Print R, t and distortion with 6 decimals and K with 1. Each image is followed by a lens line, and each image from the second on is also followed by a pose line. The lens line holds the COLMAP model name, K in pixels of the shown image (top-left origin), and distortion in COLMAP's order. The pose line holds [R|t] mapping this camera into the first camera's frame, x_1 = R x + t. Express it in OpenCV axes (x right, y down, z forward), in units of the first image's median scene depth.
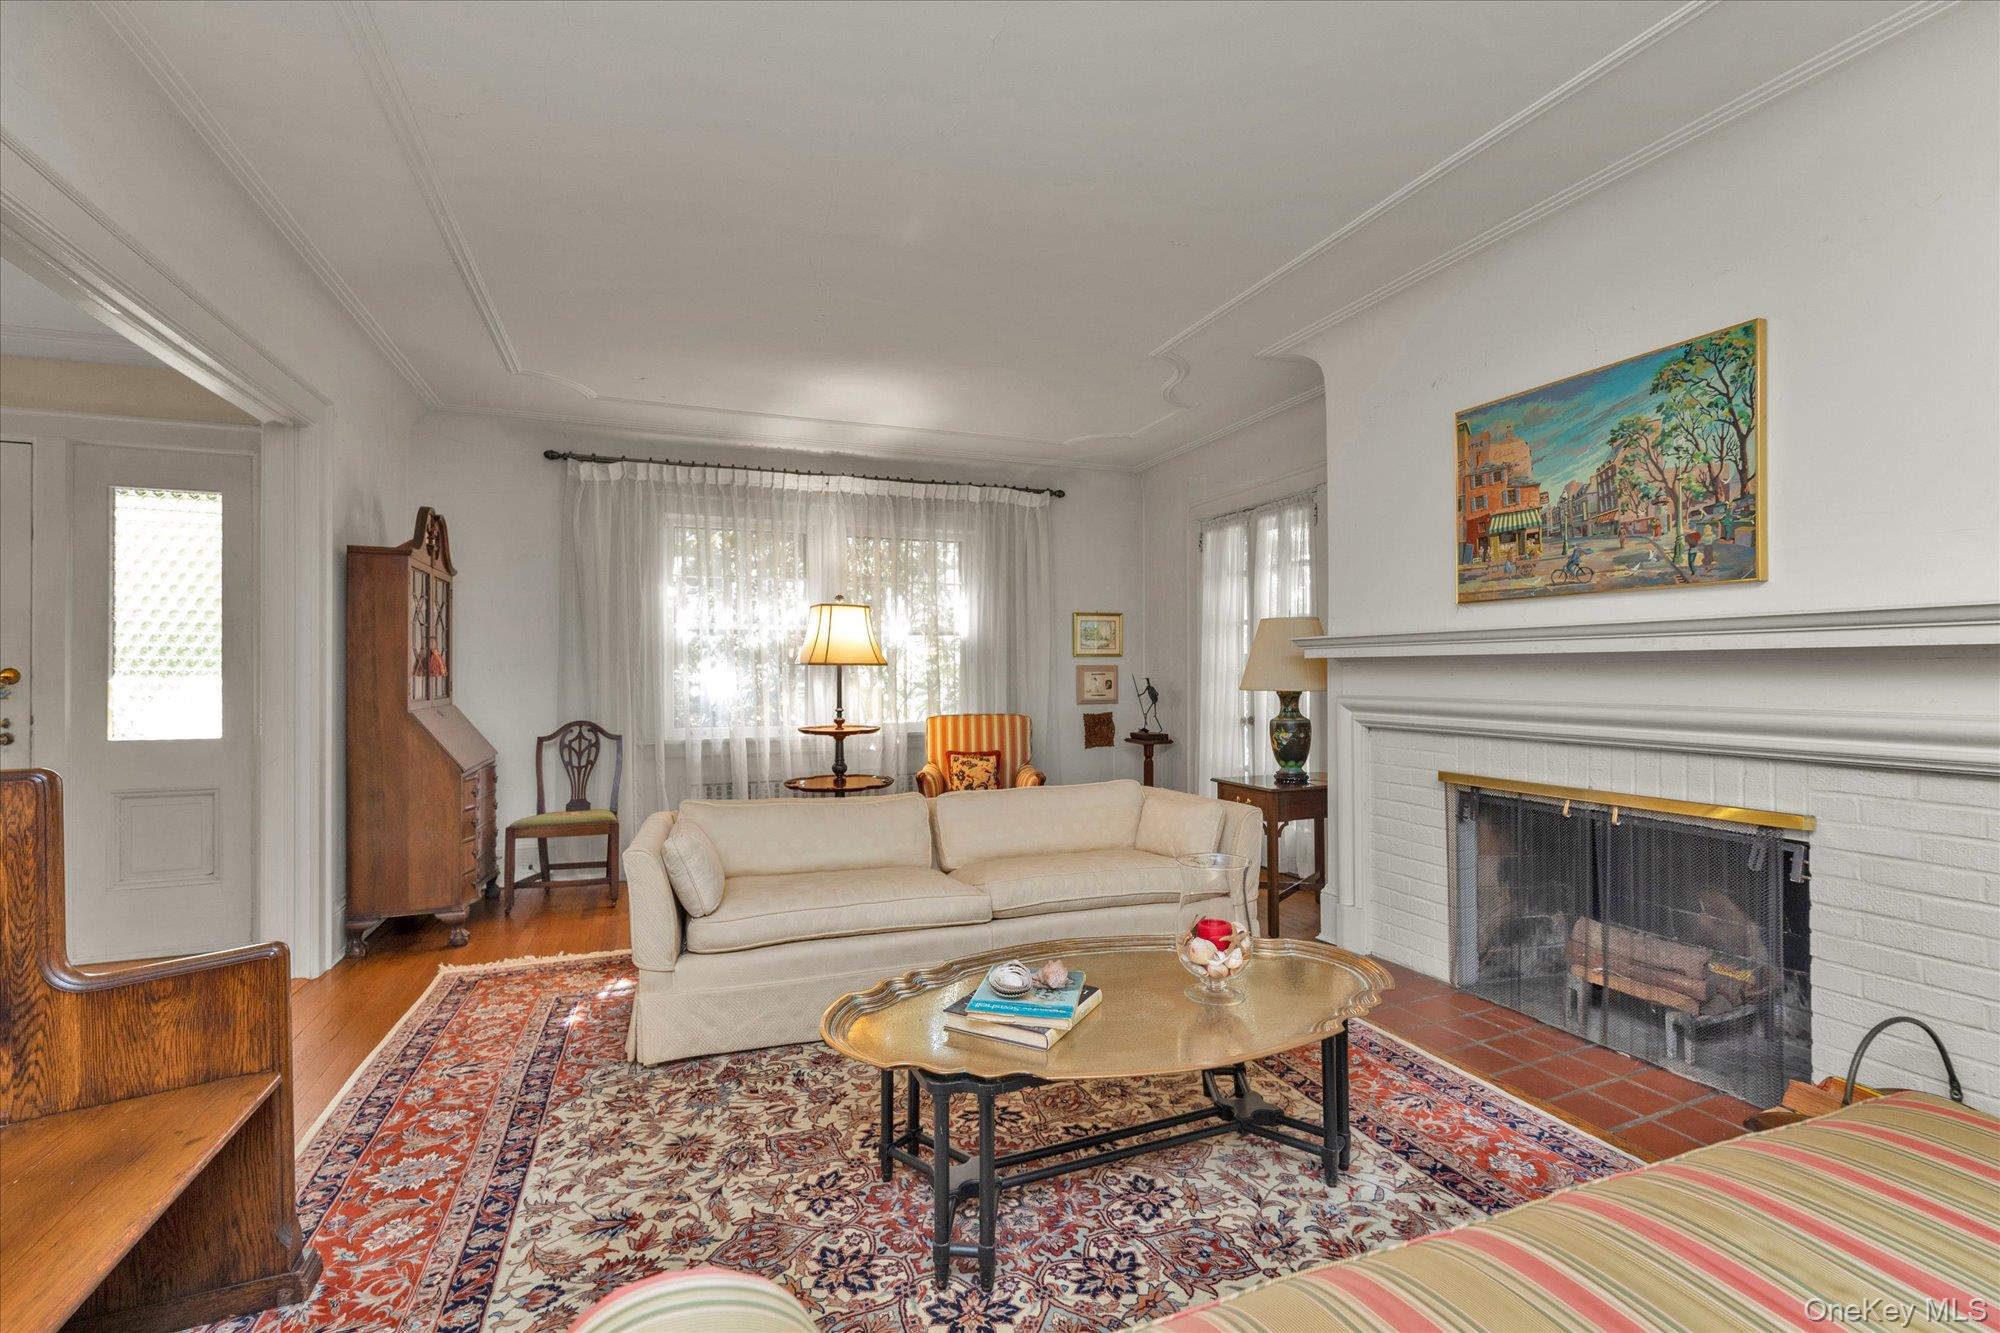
lens RADIAL K [[873.9, 0, 1007.3], [0, 873.9, 664.3], [0, 0, 1]] dist [0.001882, 0.000549]
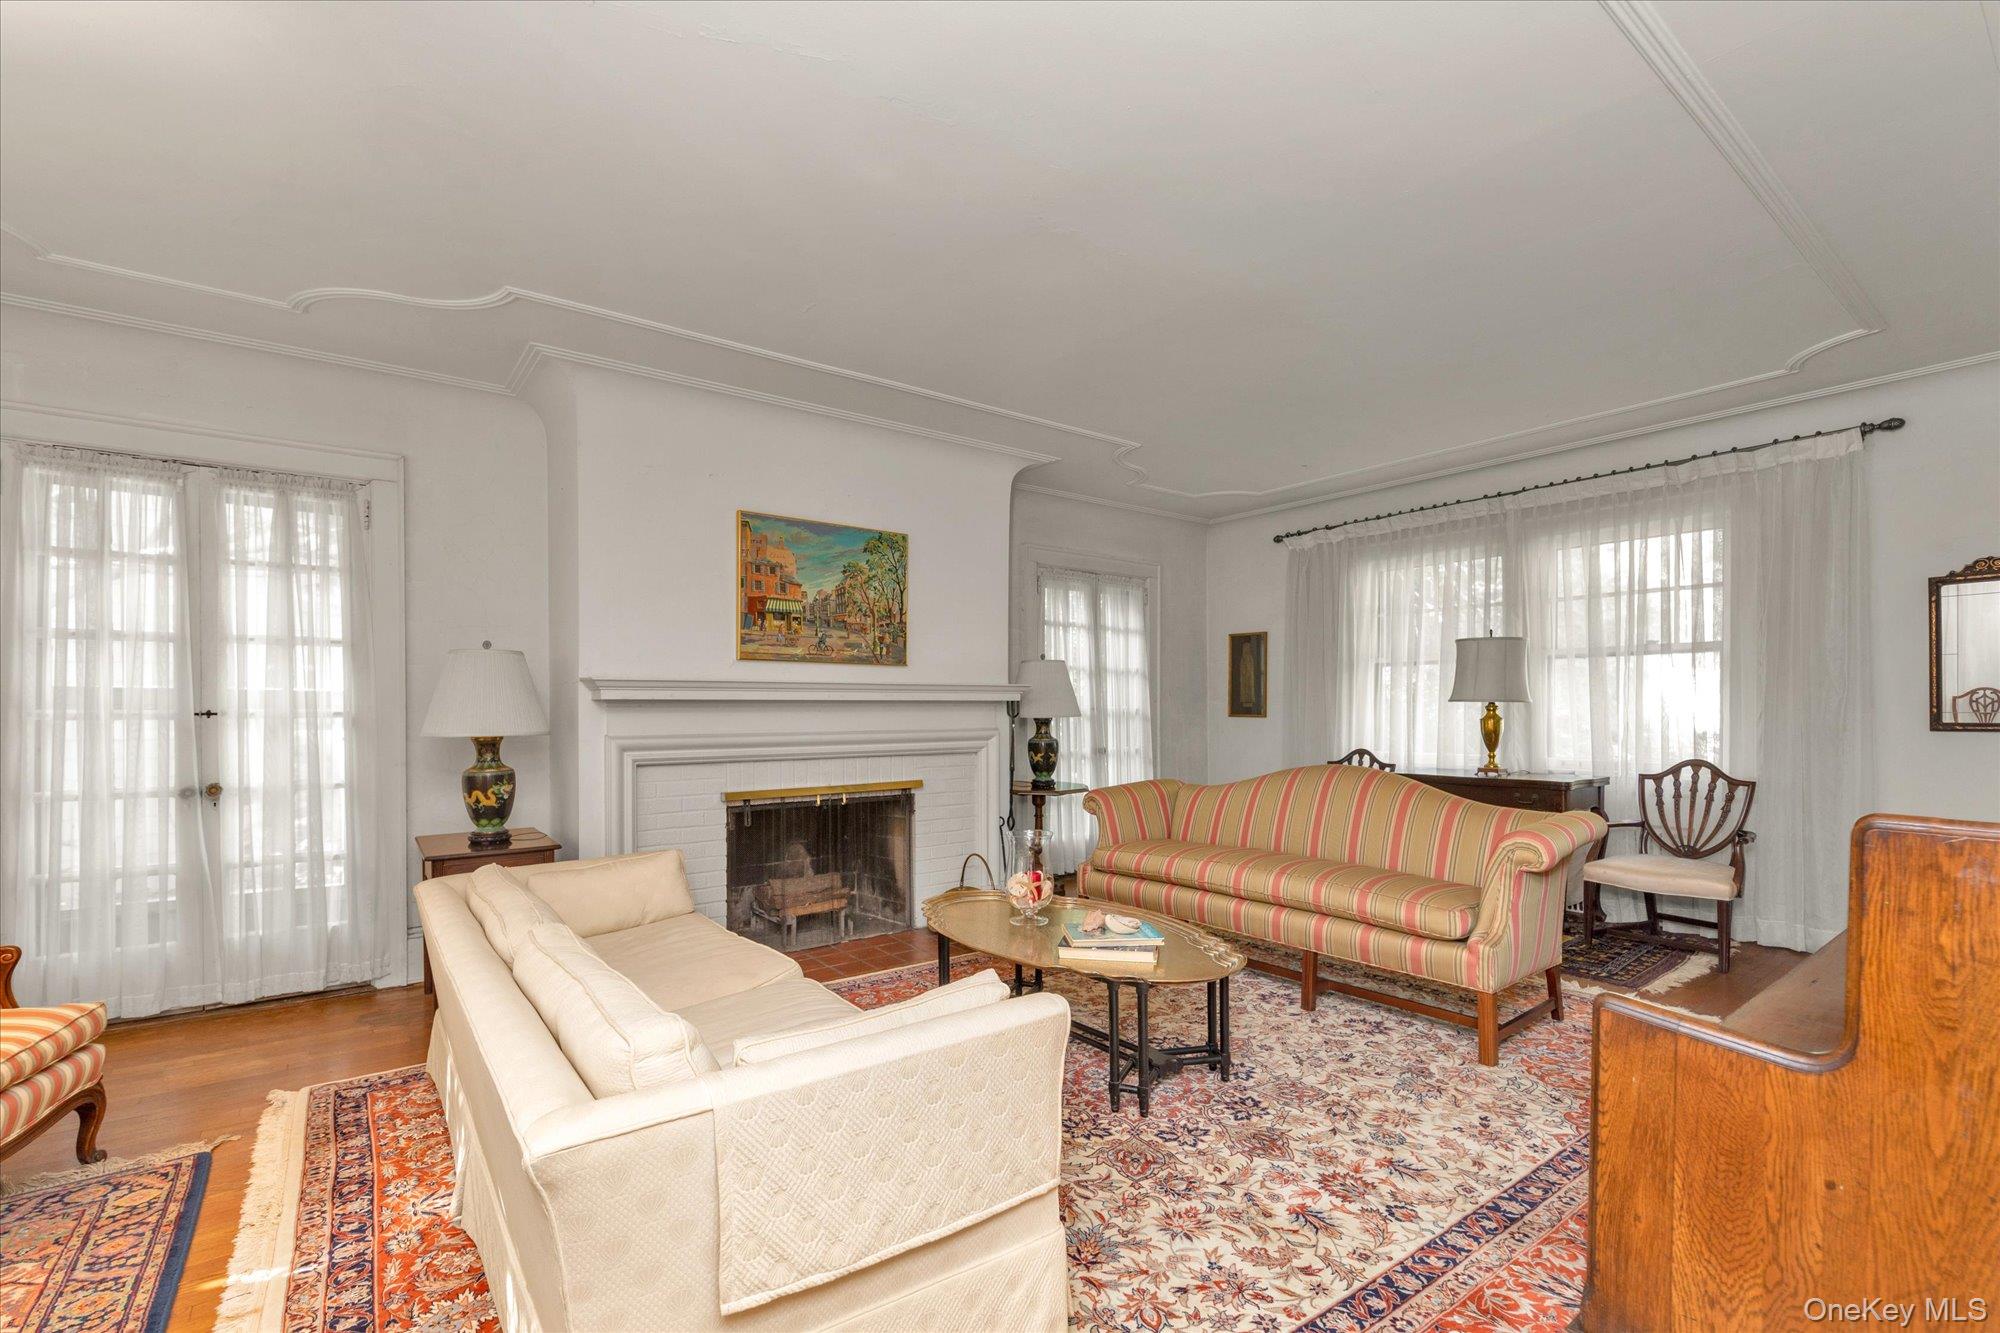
lens RADIAL K [[873.9, 0, 981.0], [0, 873.9, 721.2], [0, 0, 1]] dist [0.001882, 0.000549]
pose [[-0.253736, -0.009073, 0.967231, -1.101198], [-0.001462, 0.999958, 0.008996, 0.012557], [-0.967272, 0.000868, -0.253739, 1.325468]]
